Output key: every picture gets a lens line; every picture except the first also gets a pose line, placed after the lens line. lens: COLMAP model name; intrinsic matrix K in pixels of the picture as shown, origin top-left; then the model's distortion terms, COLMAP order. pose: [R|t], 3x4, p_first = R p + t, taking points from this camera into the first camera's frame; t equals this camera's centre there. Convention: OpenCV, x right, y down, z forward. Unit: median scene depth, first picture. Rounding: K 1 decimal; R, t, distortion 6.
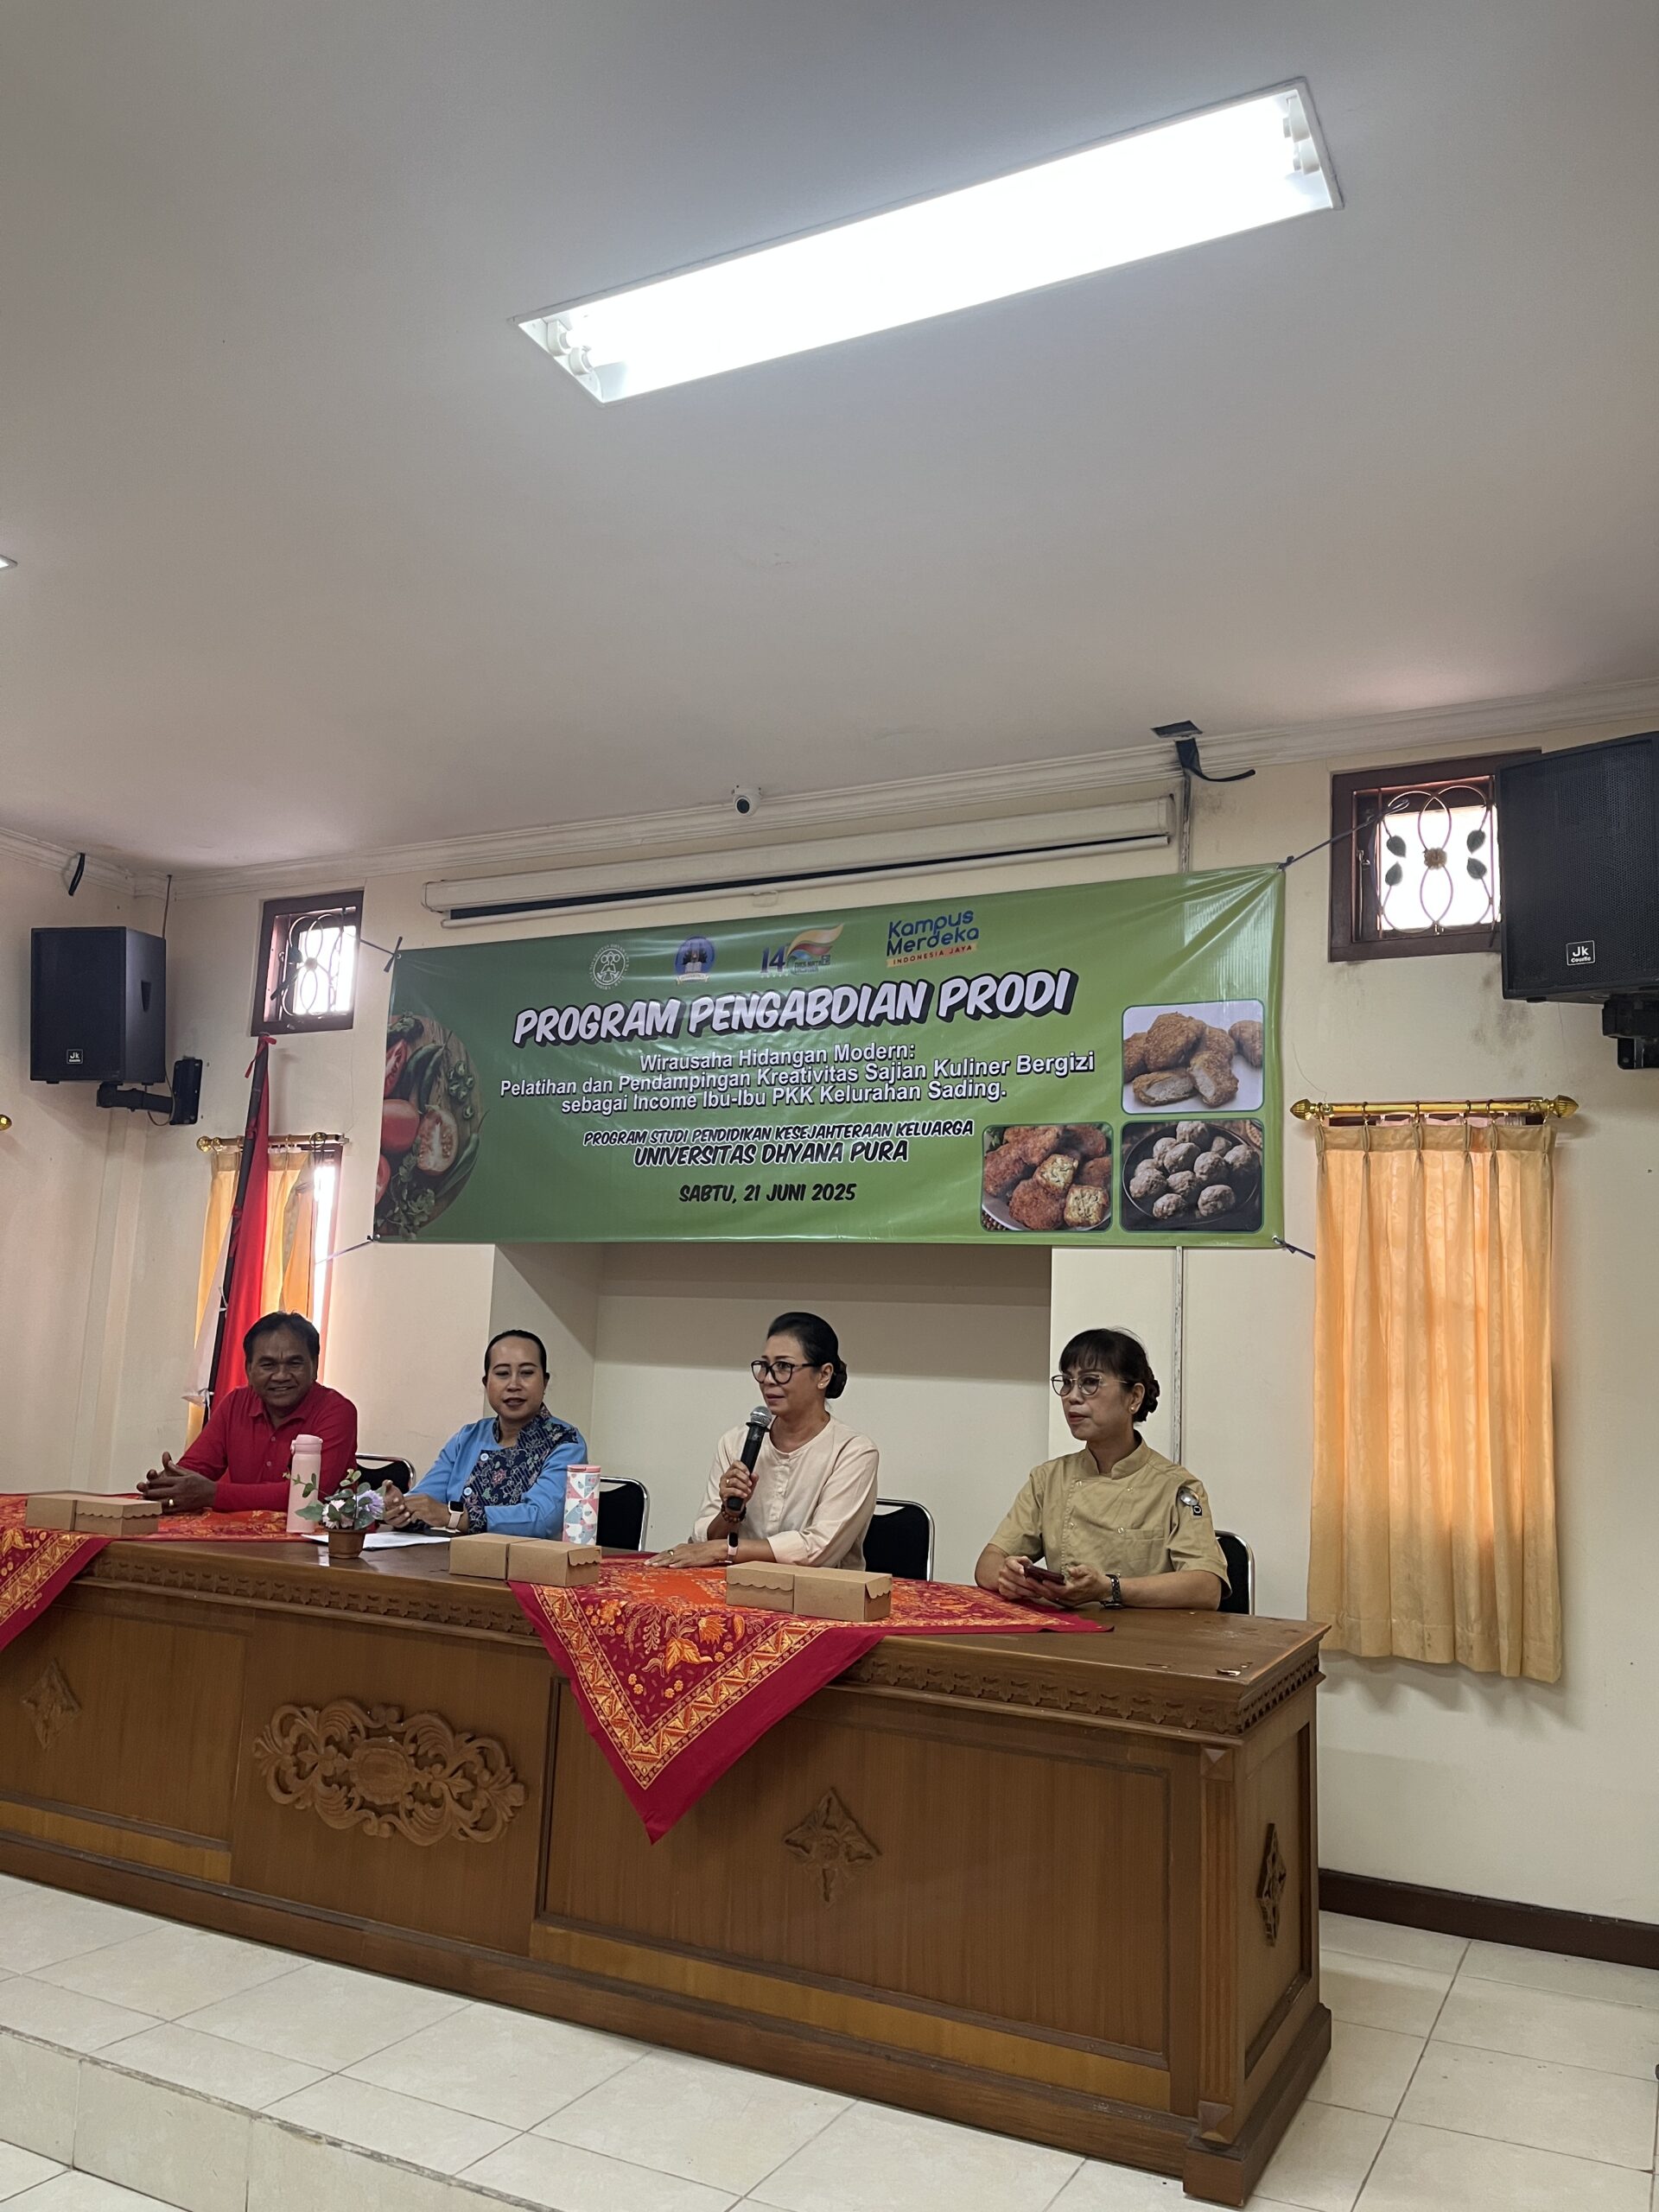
lens RADIAL K [[1651.2, 0, 829.5], [0, 1651.2, 1106.0], [0, 0, 1]] dist [0.085848, -0.120670]
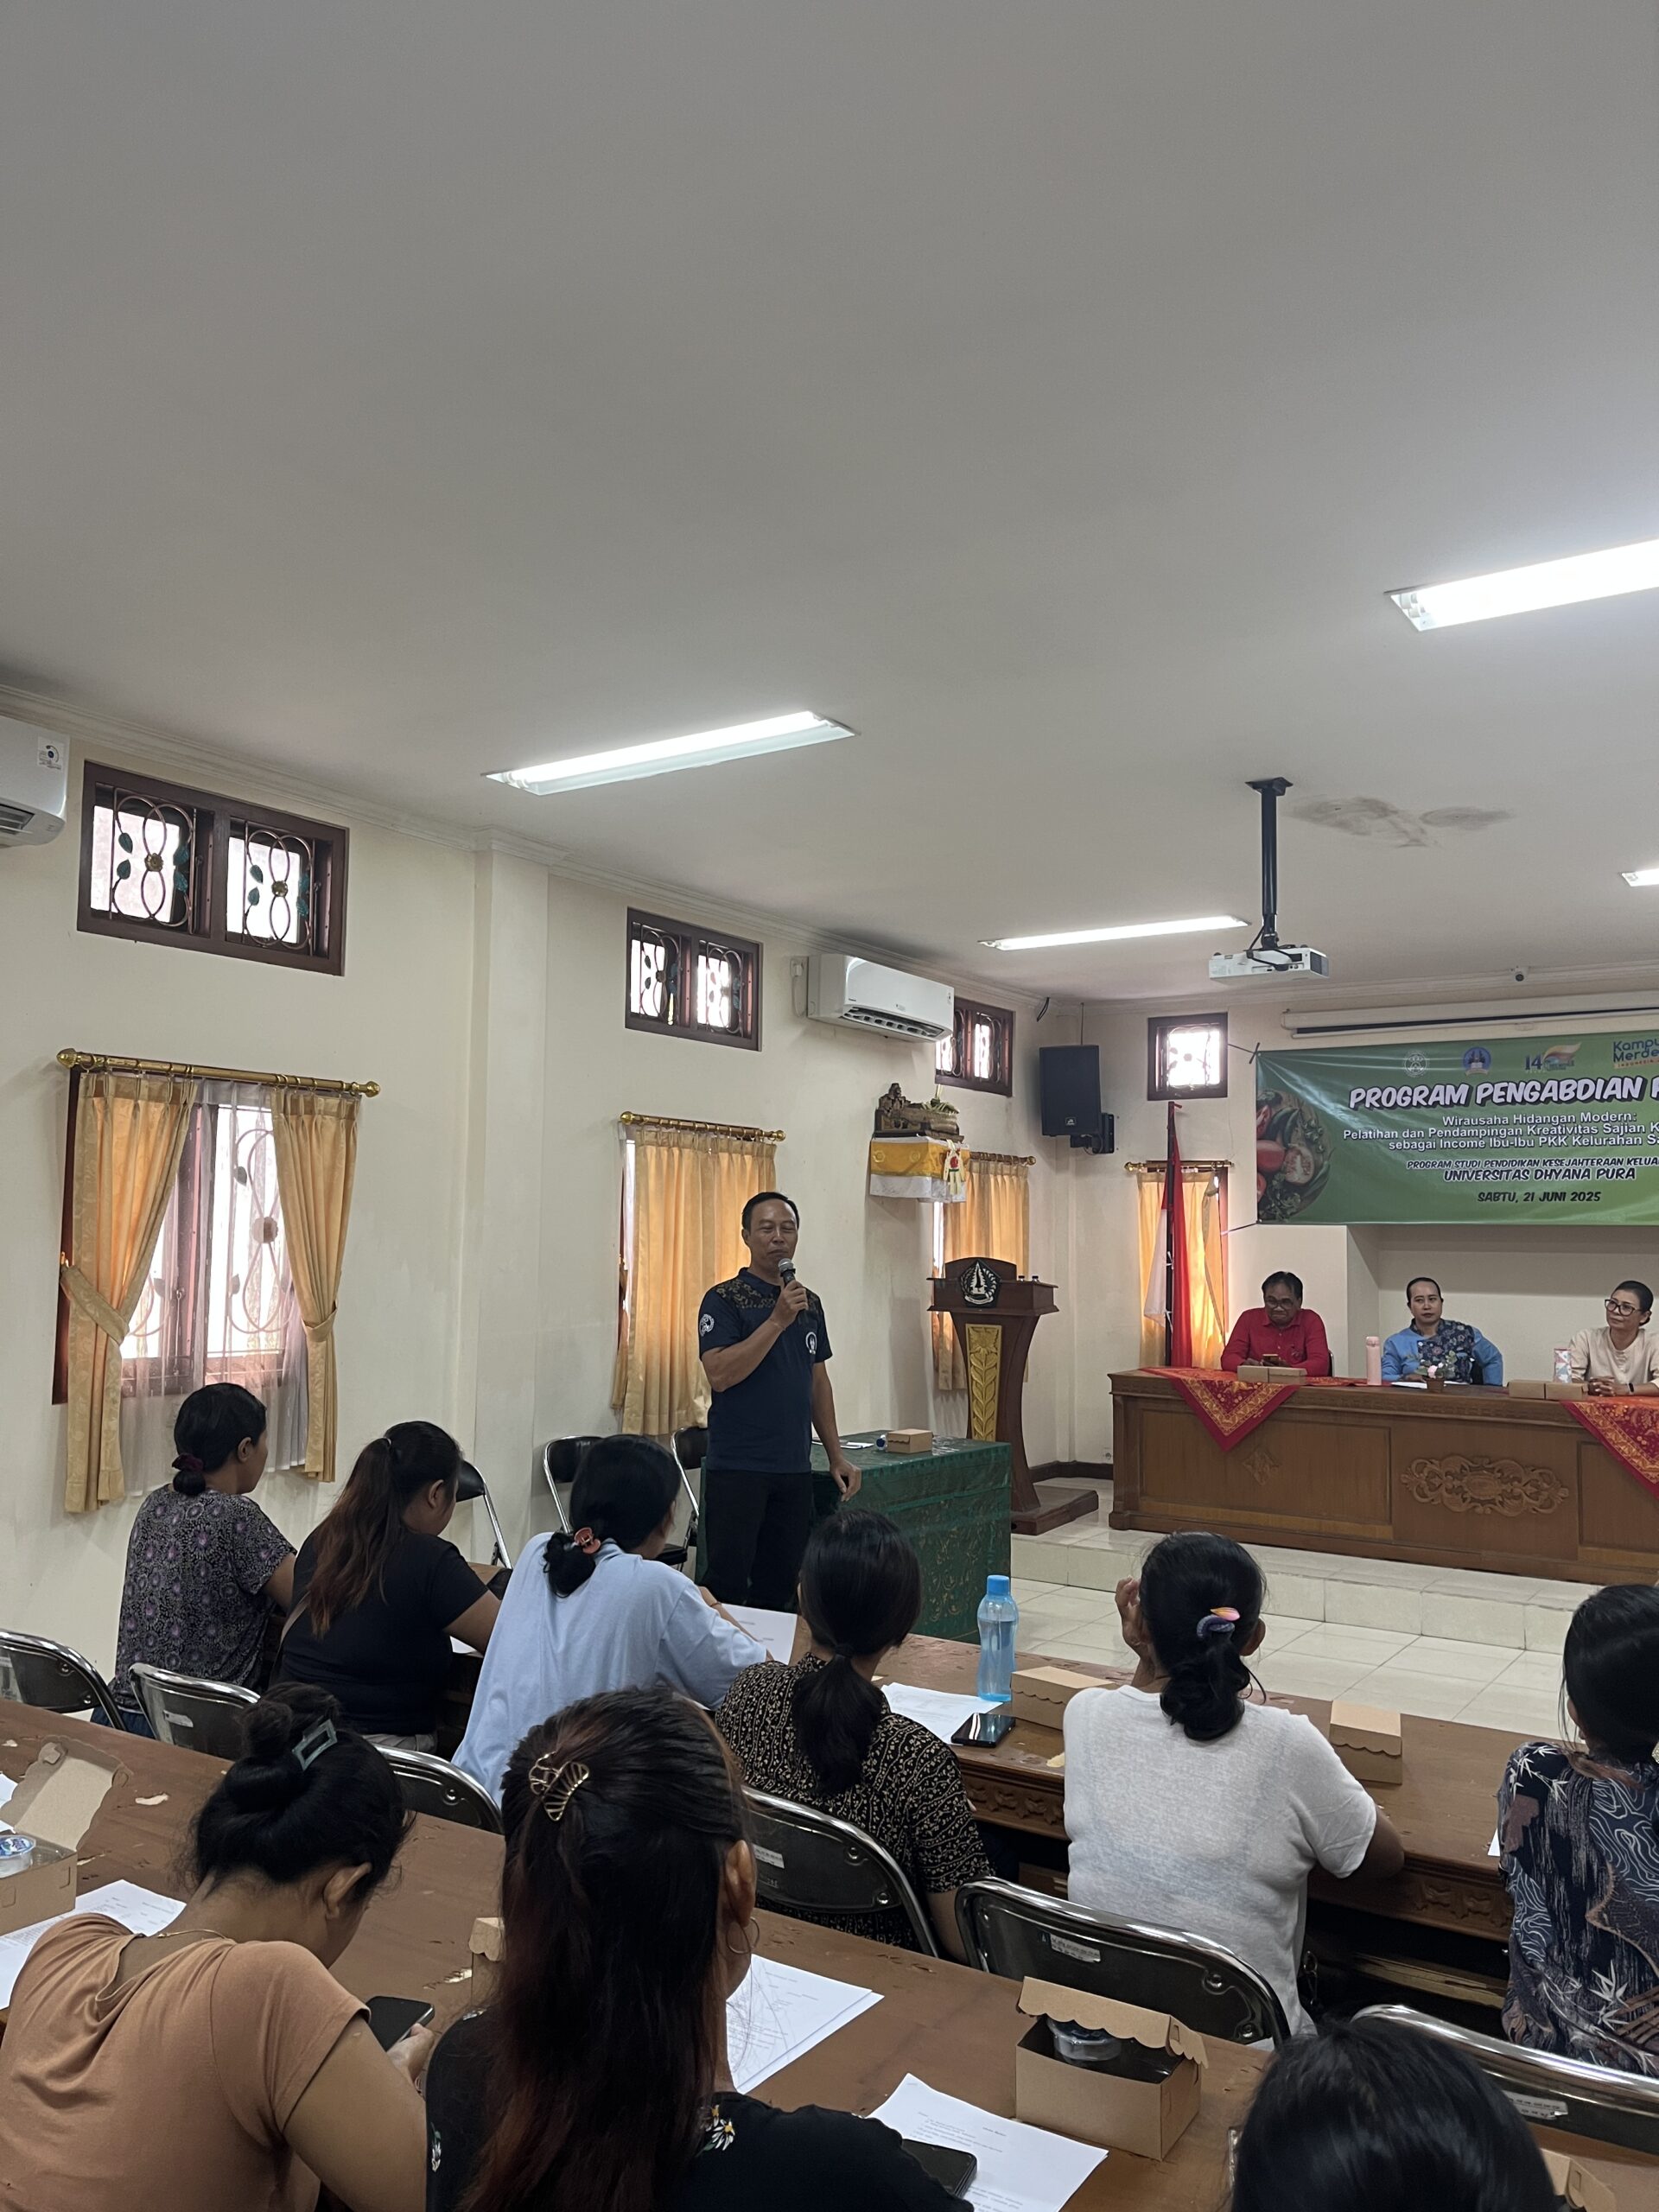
lens RADIAL K [[1645.4, 0, 824.3], [0, 1645.4, 1129.3], [0, 0, 1]] dist [0.078679, -0.151570]
pose [[0.992965, -0.035957, -0.112820, -0.606839], [0.044625, 0.996164, 0.075274, -0.191172], [0.109680, -0.079779, 0.990760, -0.858719]]
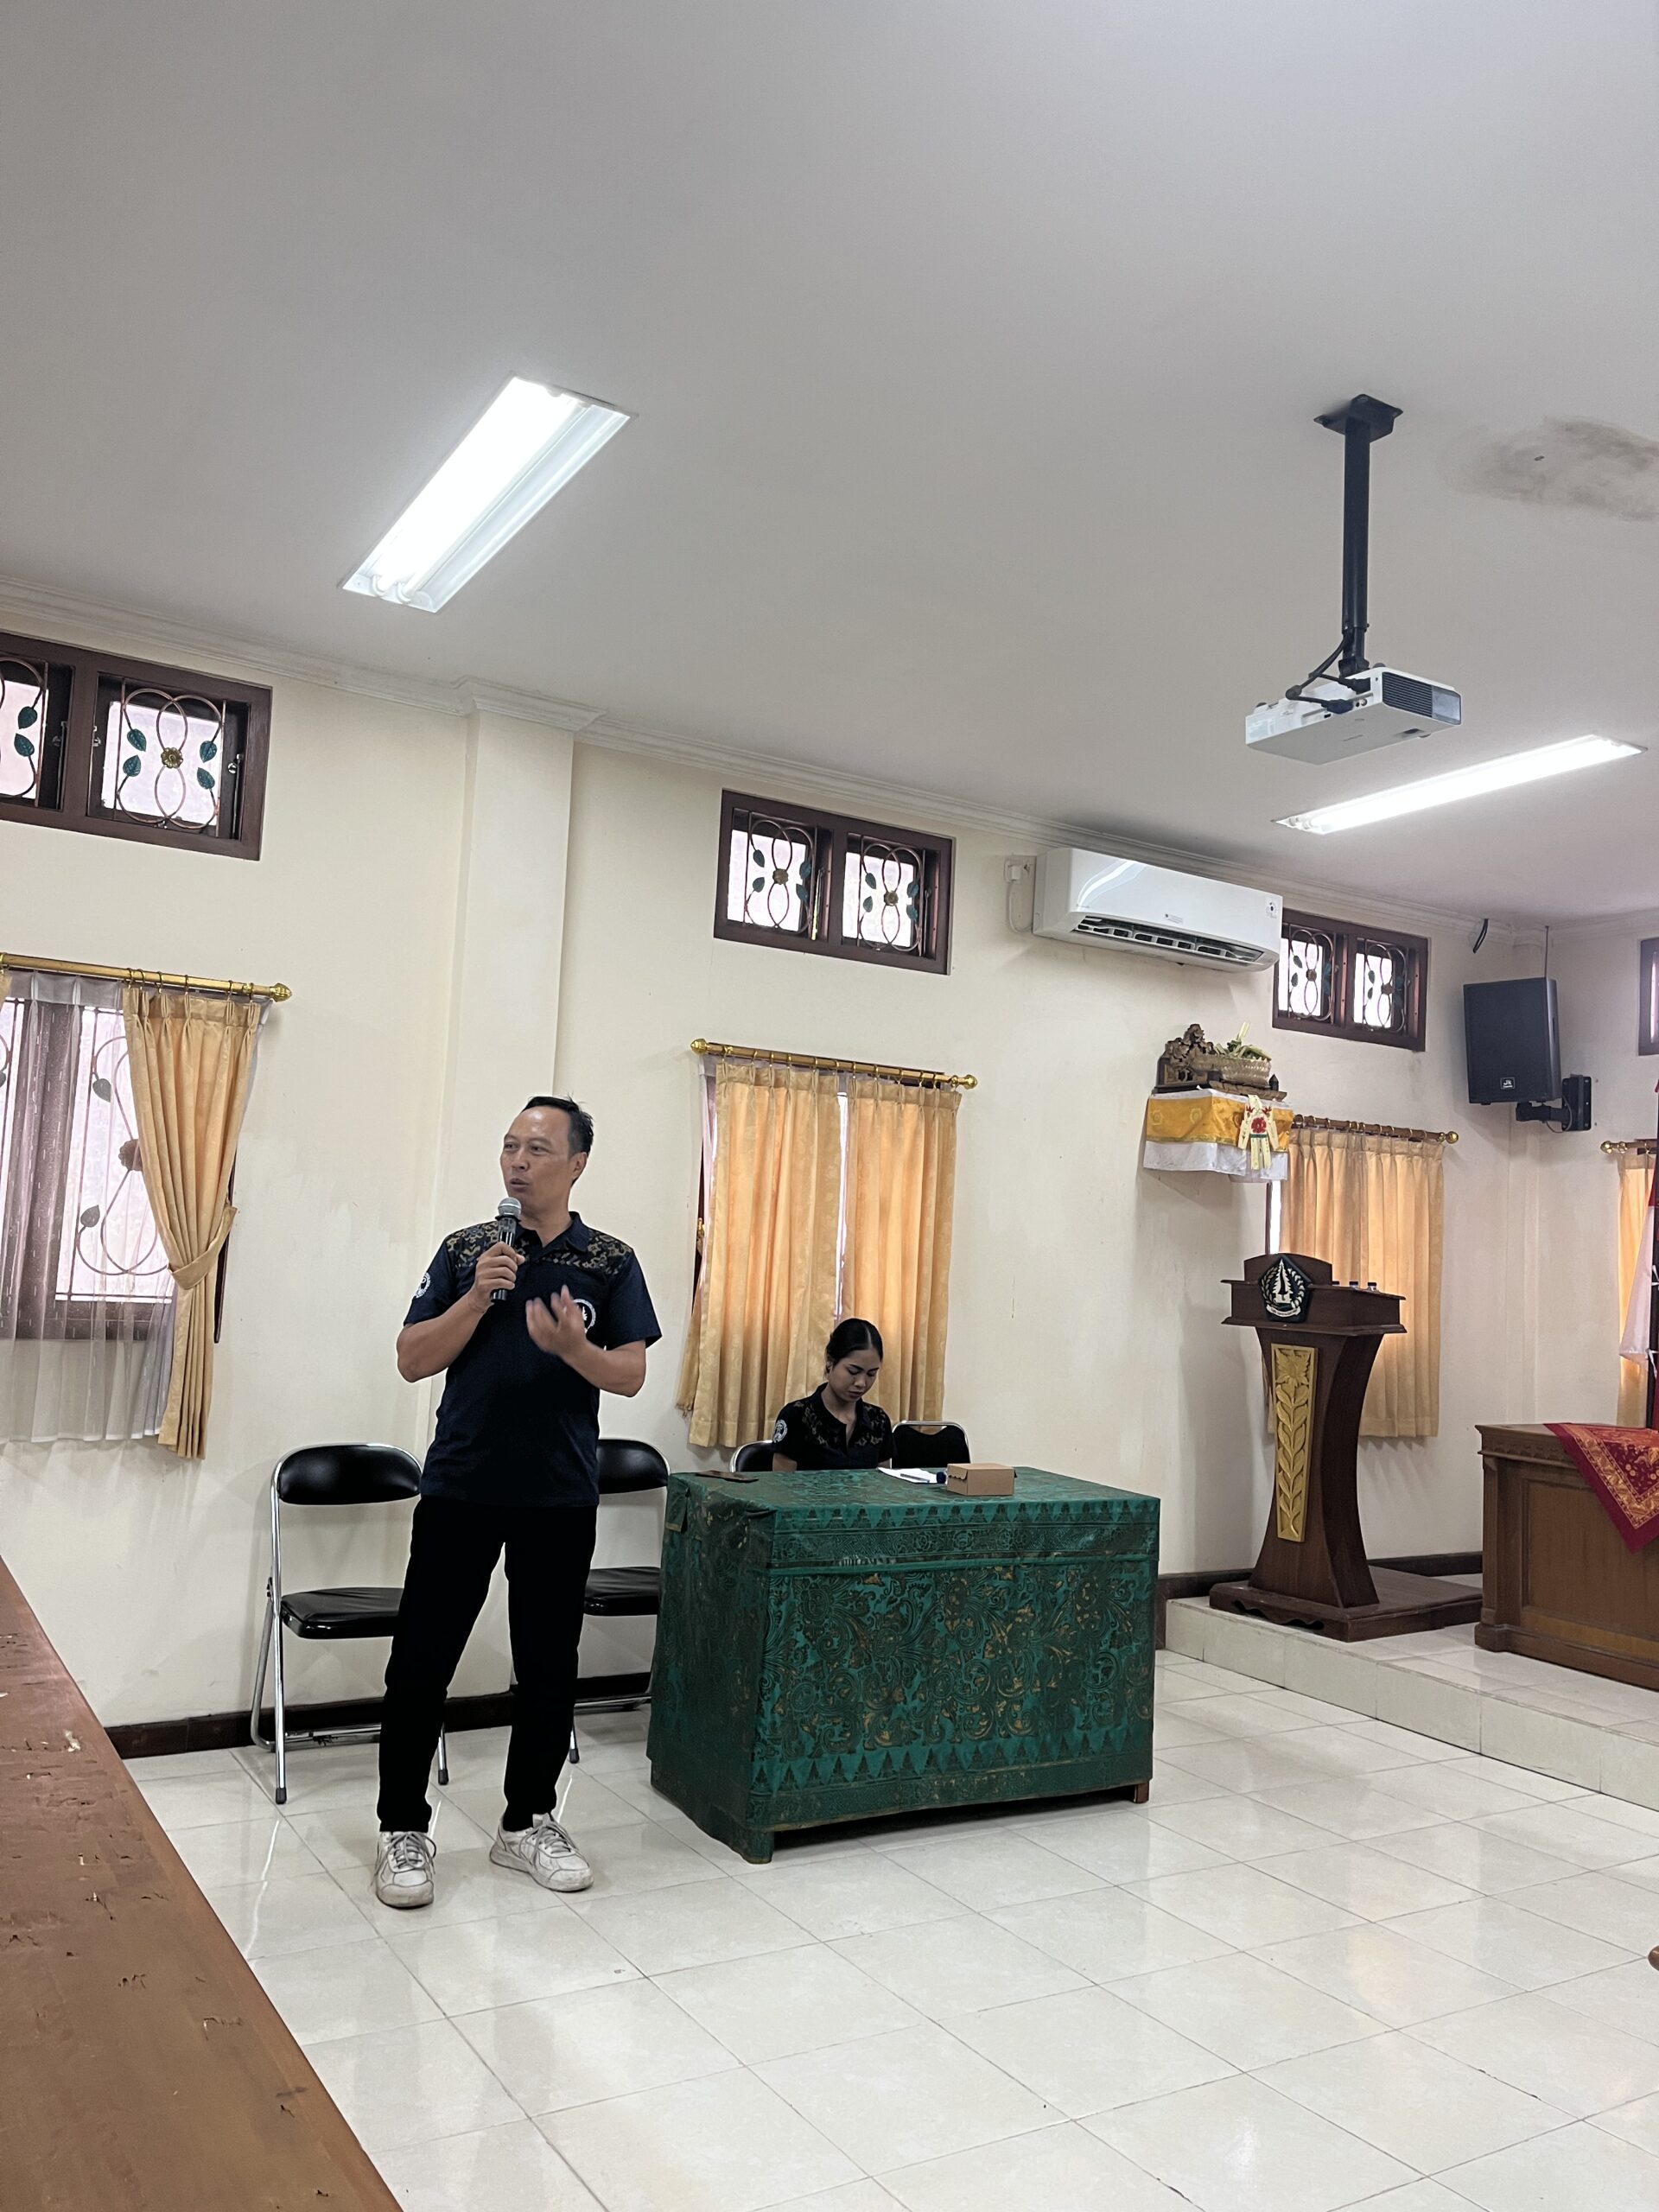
lens RADIAL K [[1659.8, 0, 832.3], [0, 1659.8, 1131.0], [0, 0, 1]] dist [0.070559, -0.112607]
pose [[0.852787, -0.042000, -0.520567, -0.270860], [0.064743, 0.997574, 0.025577, -0.069604], [0.518230, -0.055515, 0.853437, -0.412280]]
